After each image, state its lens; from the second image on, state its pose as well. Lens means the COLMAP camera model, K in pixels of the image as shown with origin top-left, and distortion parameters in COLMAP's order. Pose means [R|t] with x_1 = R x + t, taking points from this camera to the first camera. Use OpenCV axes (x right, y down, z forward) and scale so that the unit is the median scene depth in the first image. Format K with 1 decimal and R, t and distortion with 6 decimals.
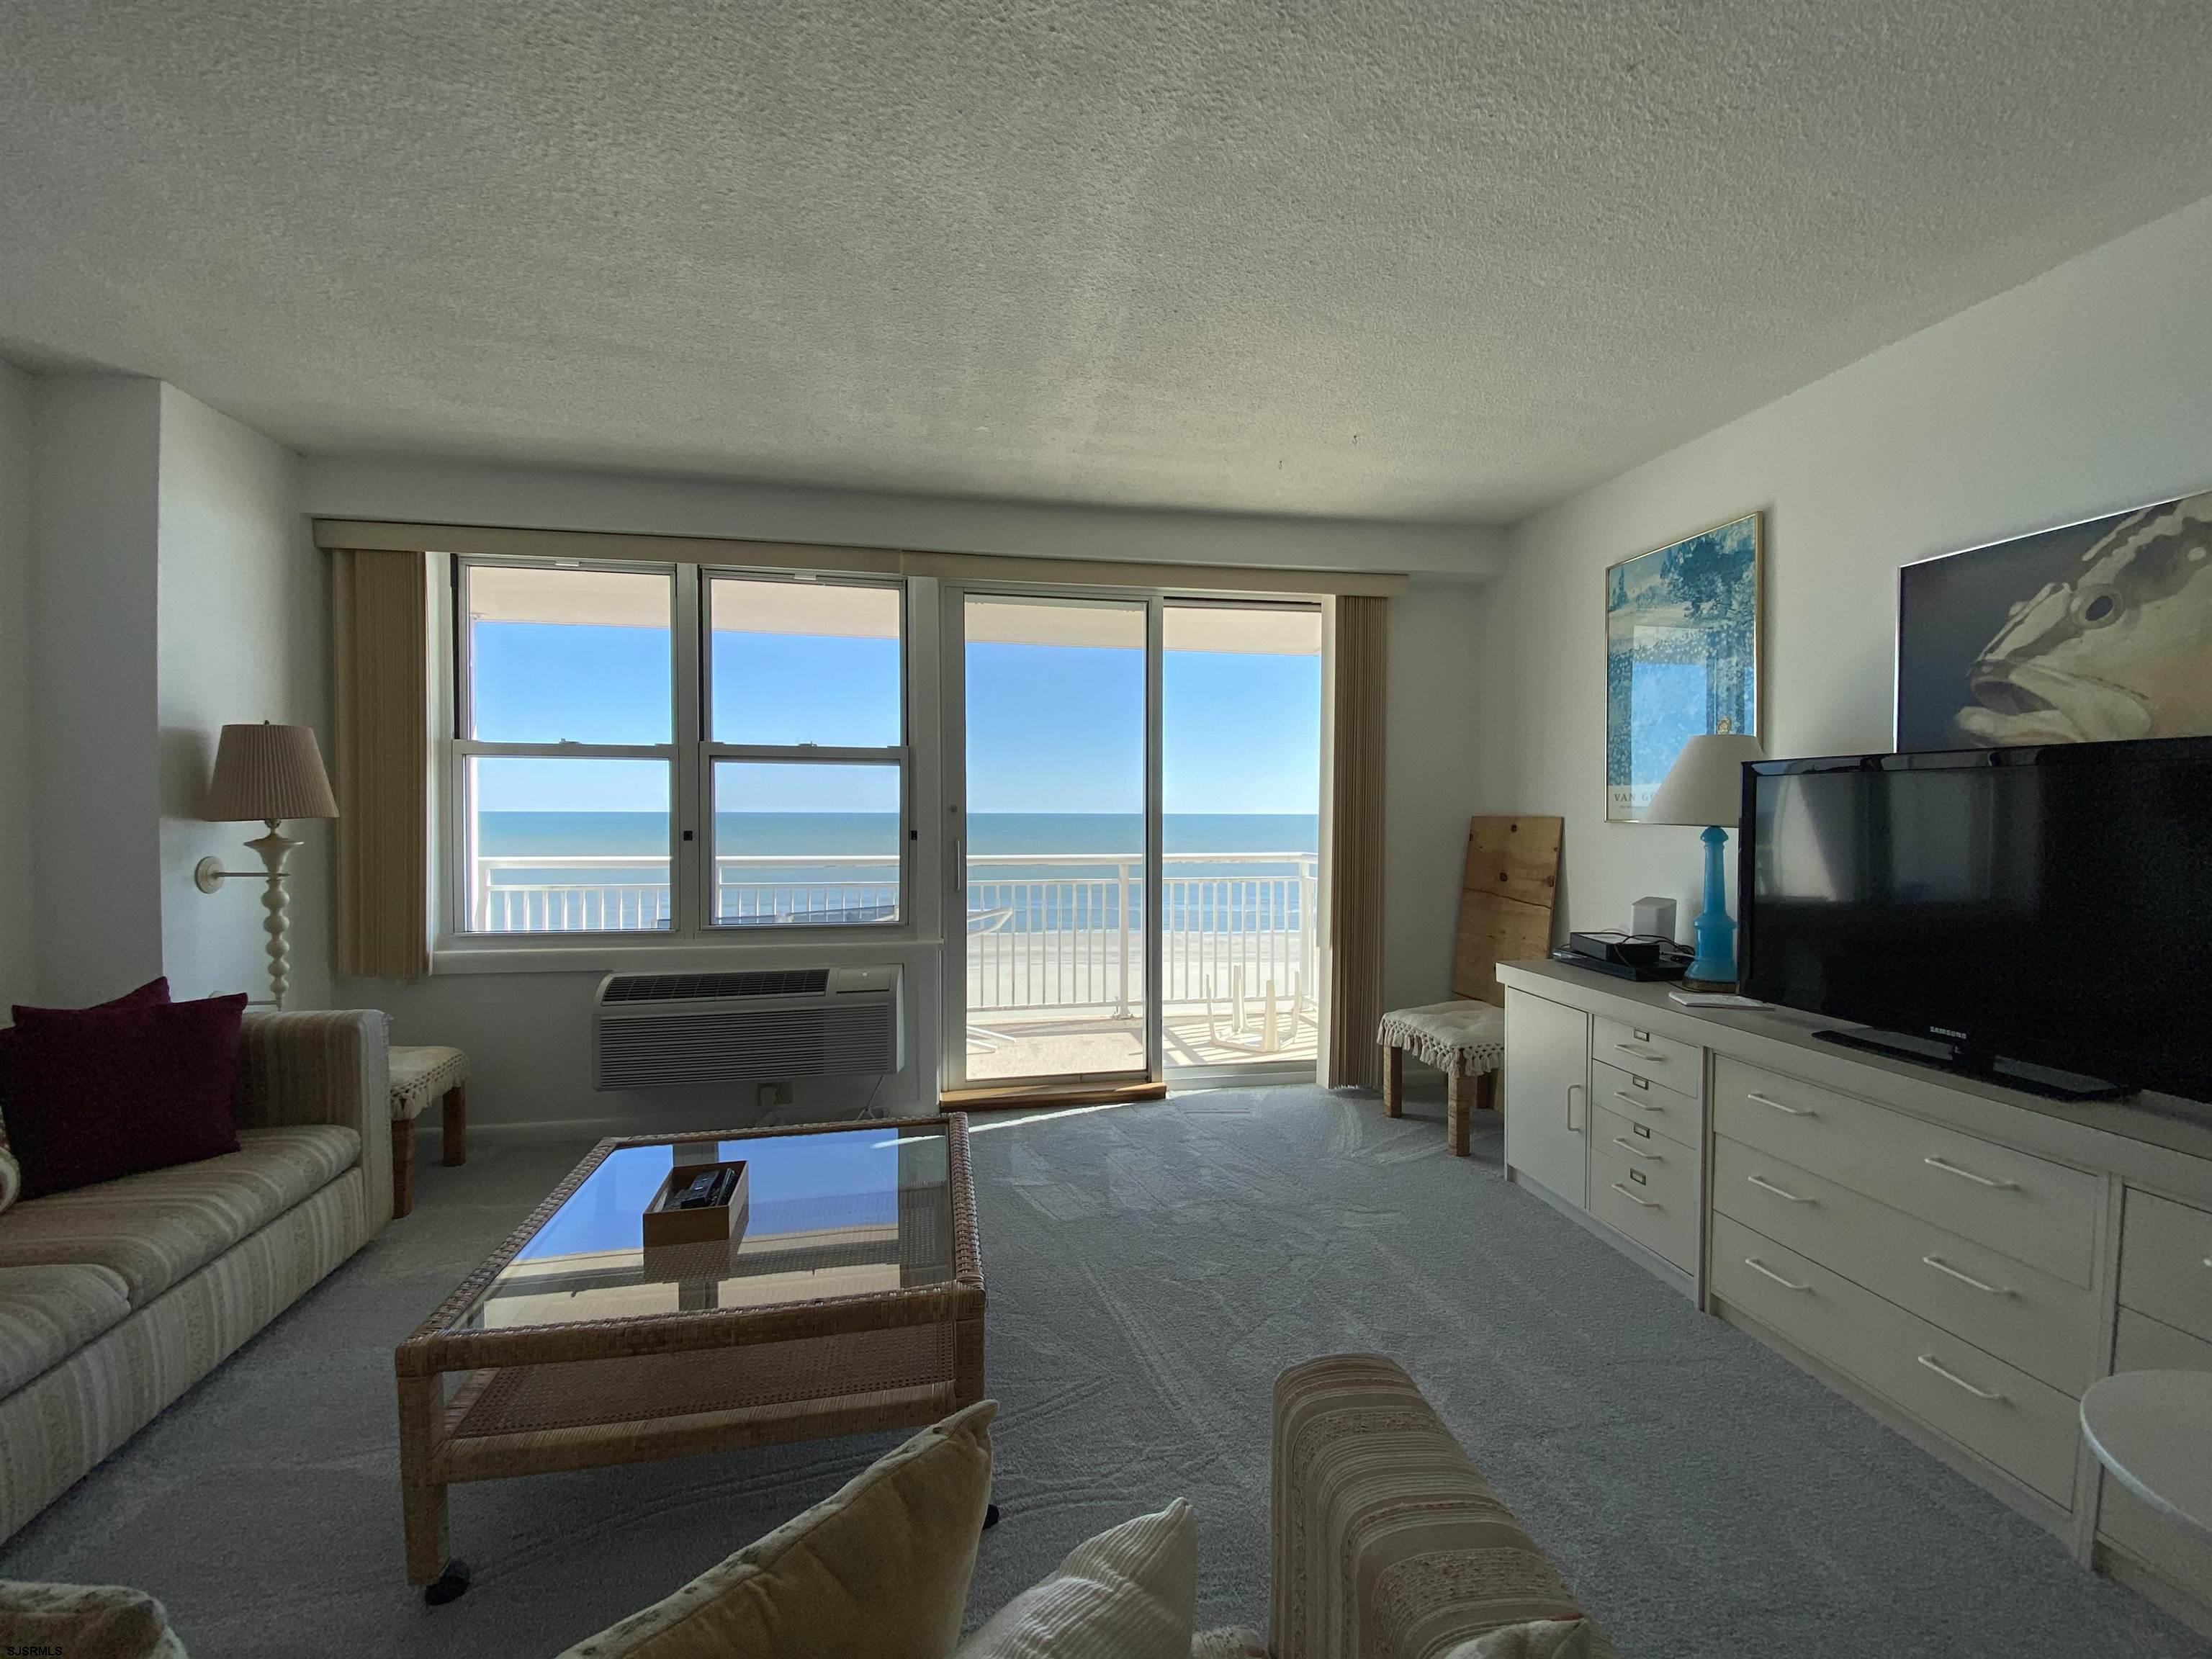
lens RADIAL K [[894.3, 0, 1104.6], [0, 894.3, 822.2], [0, 0, 1]] dist [0.009726, -0.016970]
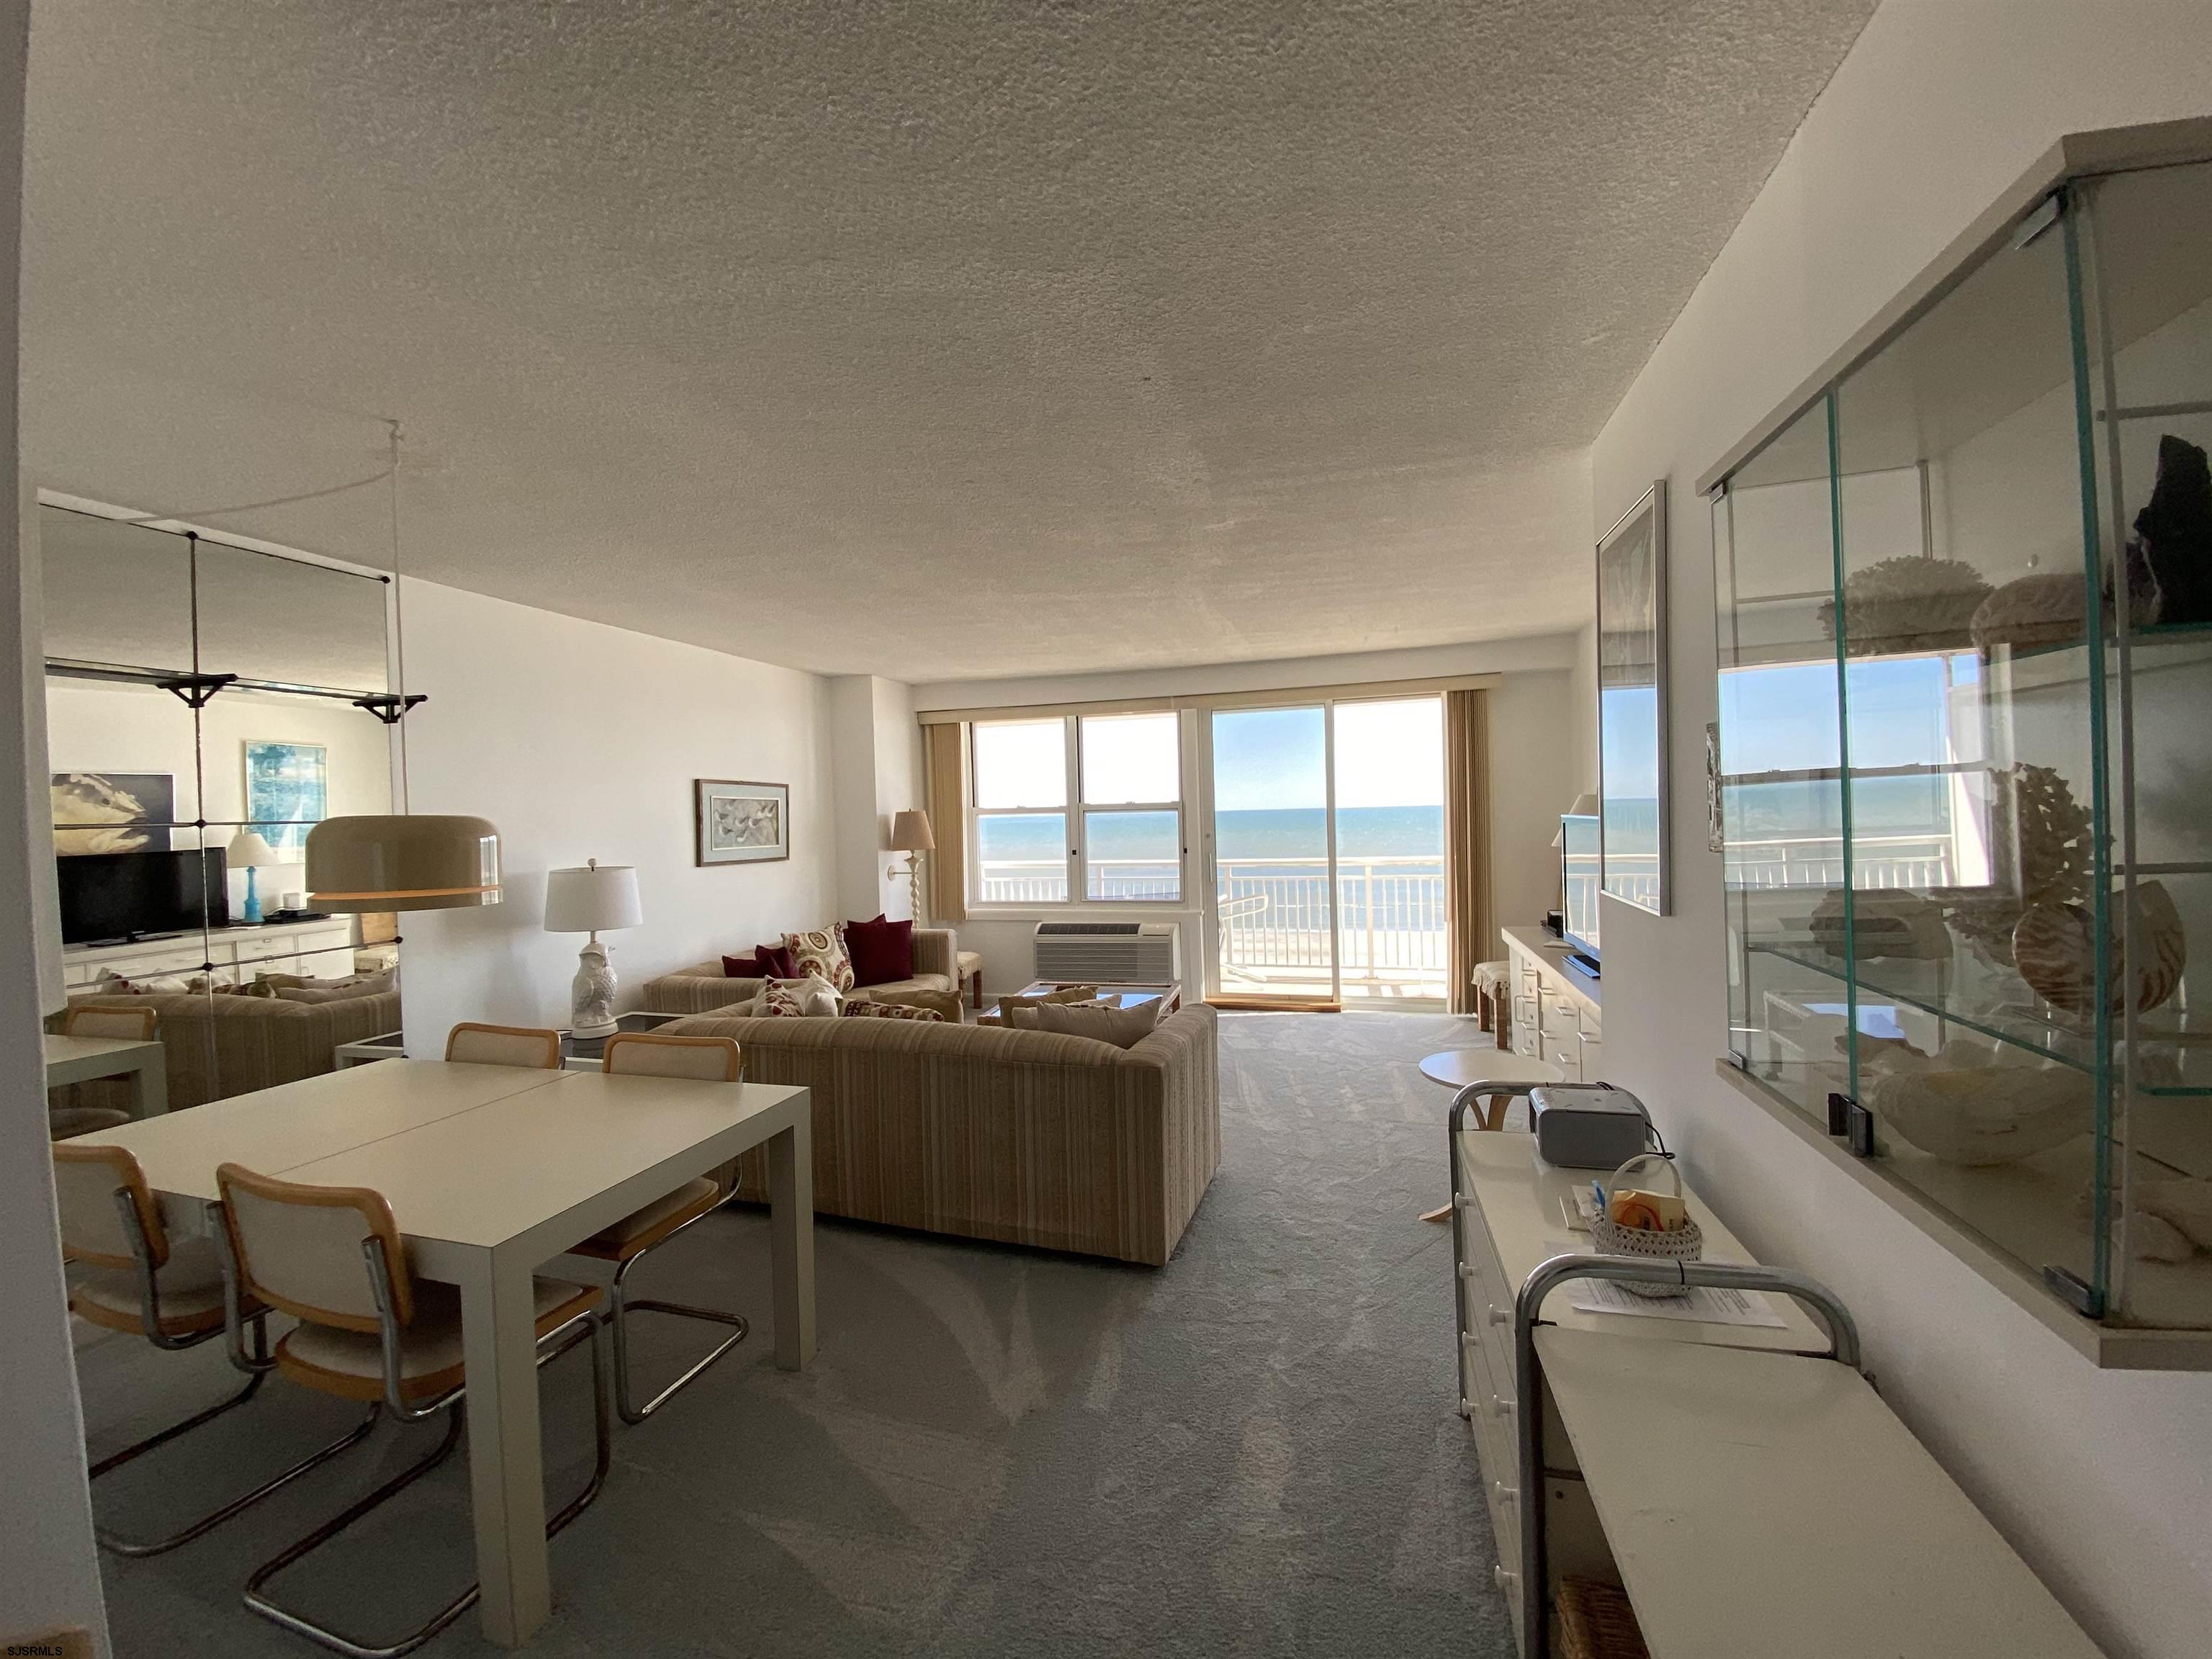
lens RADIAL K [[894.3, 0, 1107.8], [0, 894.3, 813.9], [0, 0, 1]] dist [0.009726, -0.016970]
pose [[0.902914, -0.024021, -0.429150, 0.448497], [0.022113, 0.999711, -0.009433, -0.051722], [0.429252, -0.000973, 0.903184, -0.741971]]
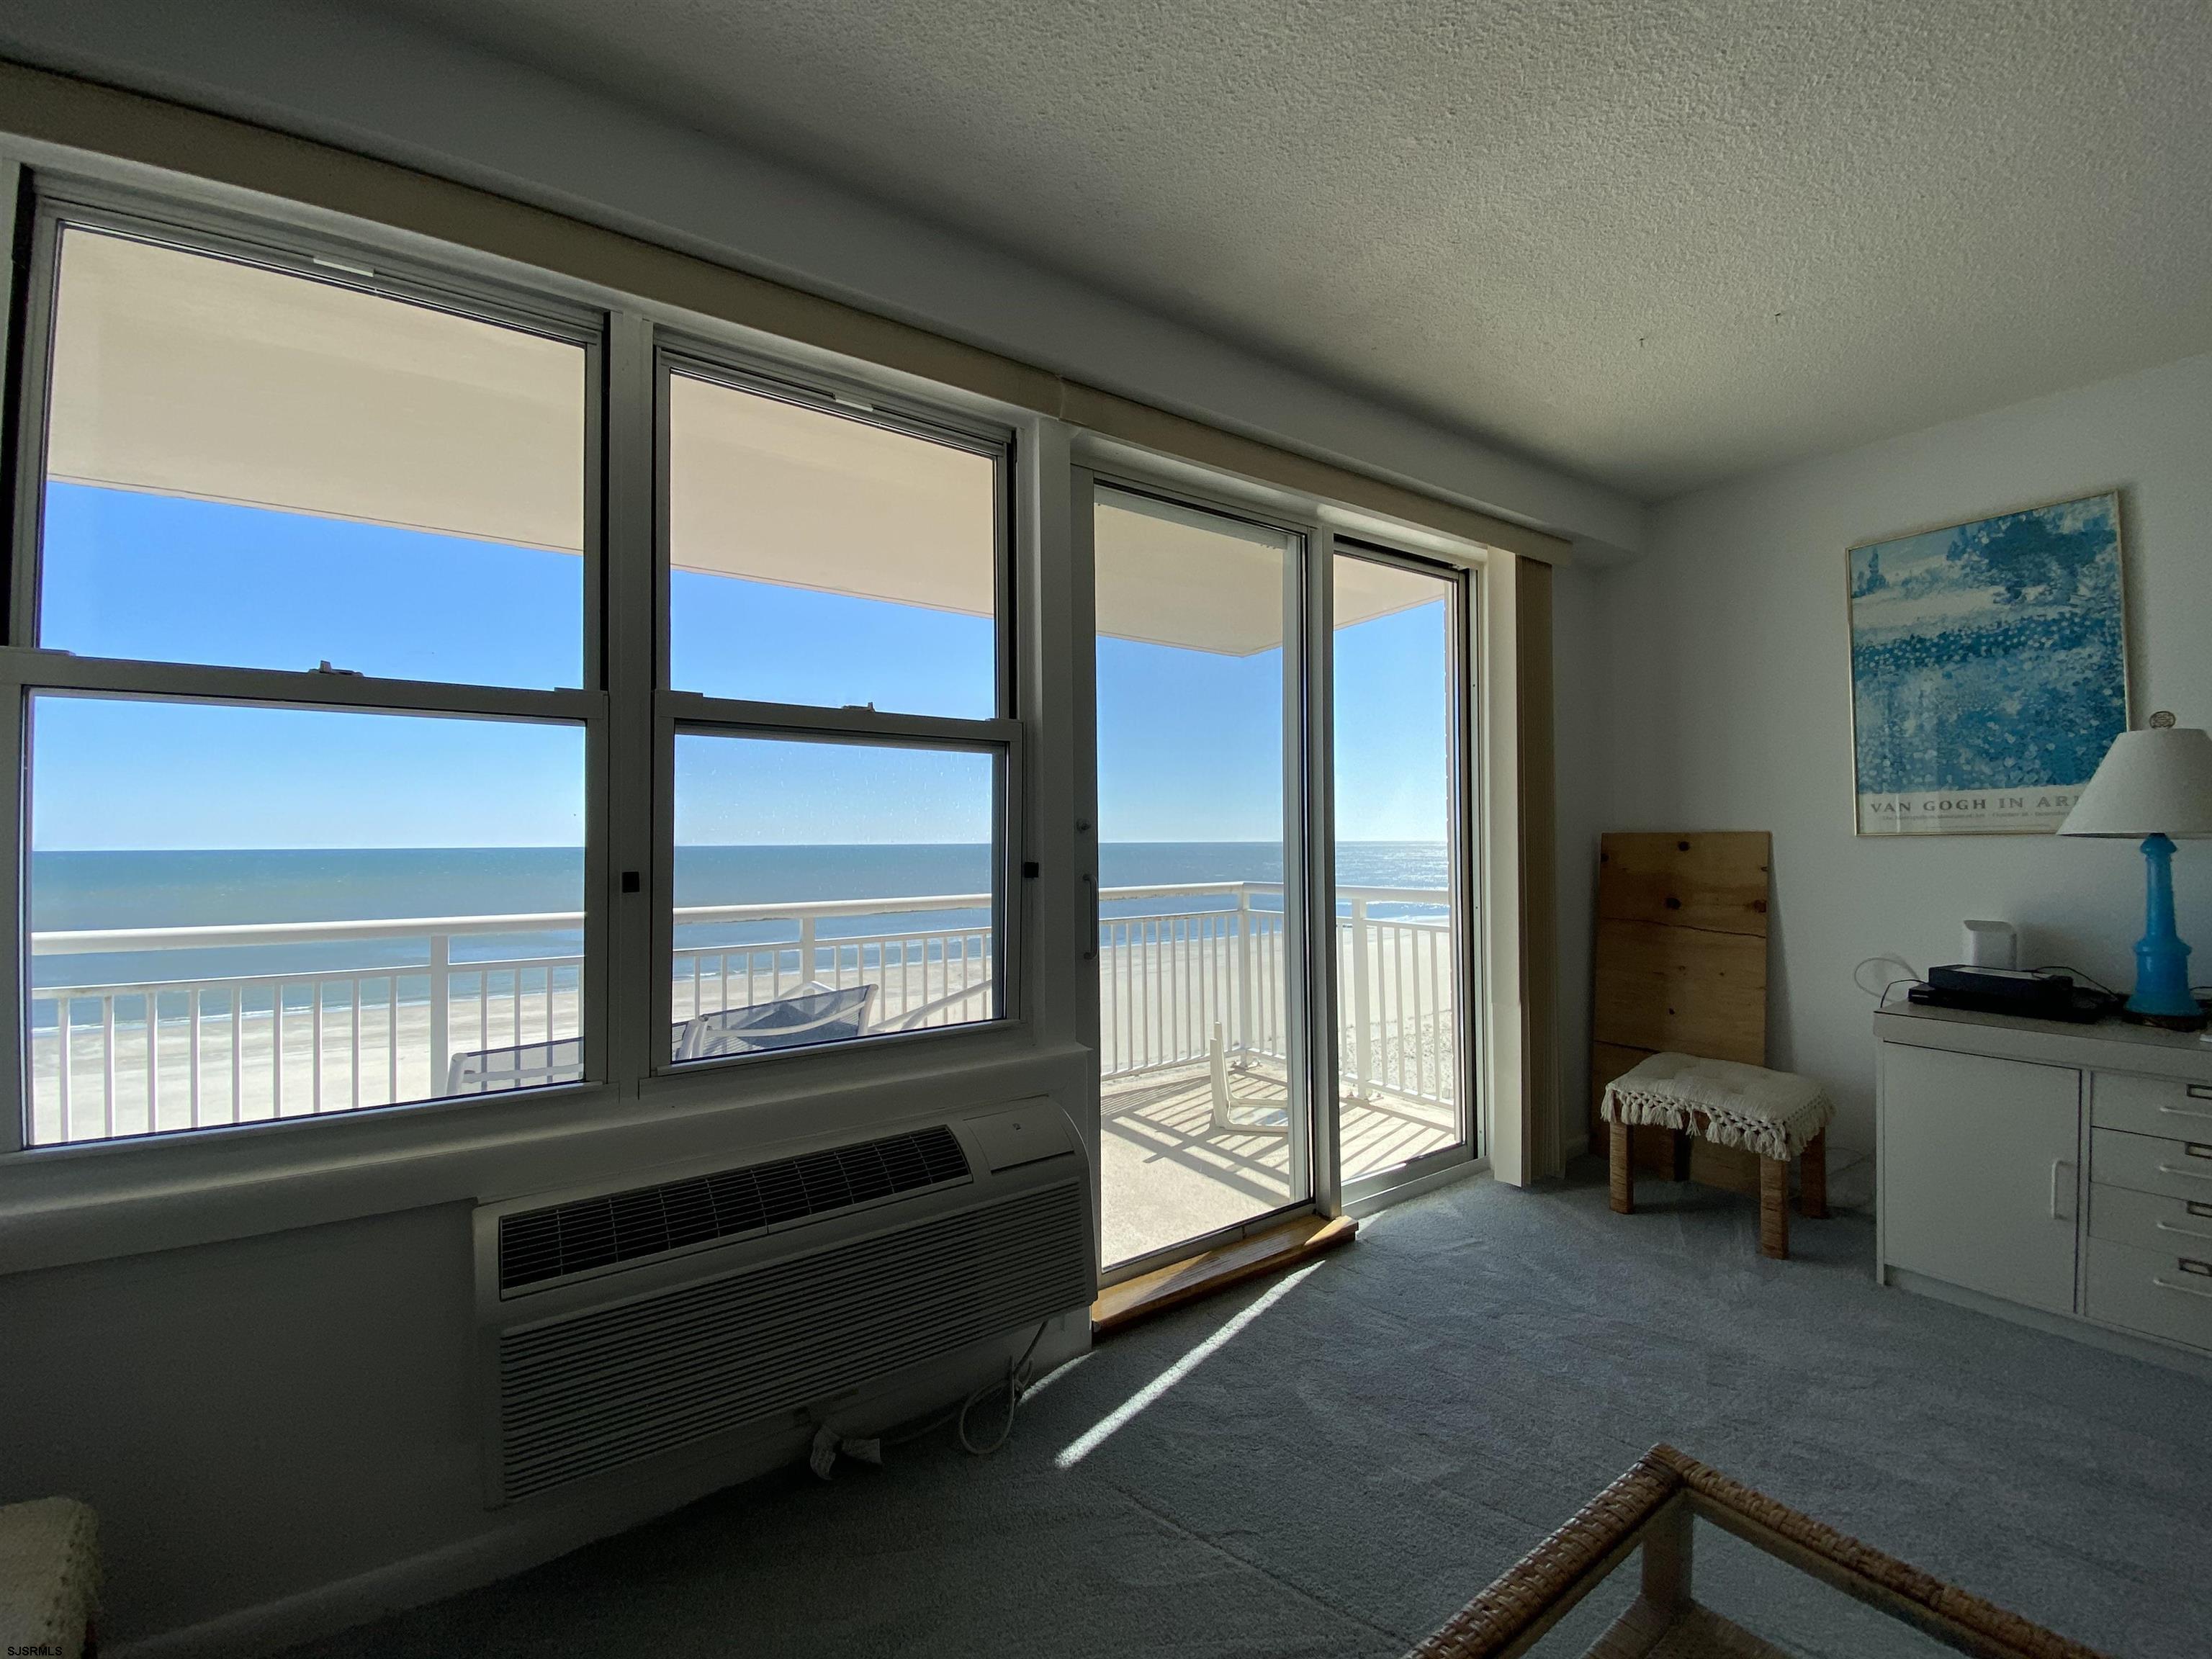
lens RADIAL K [[894.3, 0, 1101.3], [0, 894.3, 825.1], [0, 0, 1]] dist [0.009726, -0.016970]
pose [[0.916416, -0.003054, 0.400215, -0.447277], [0.015537, 0.999489, -0.027949, 0.001624], [-0.399925, 0.031831, 0.915995, 0.481166]]
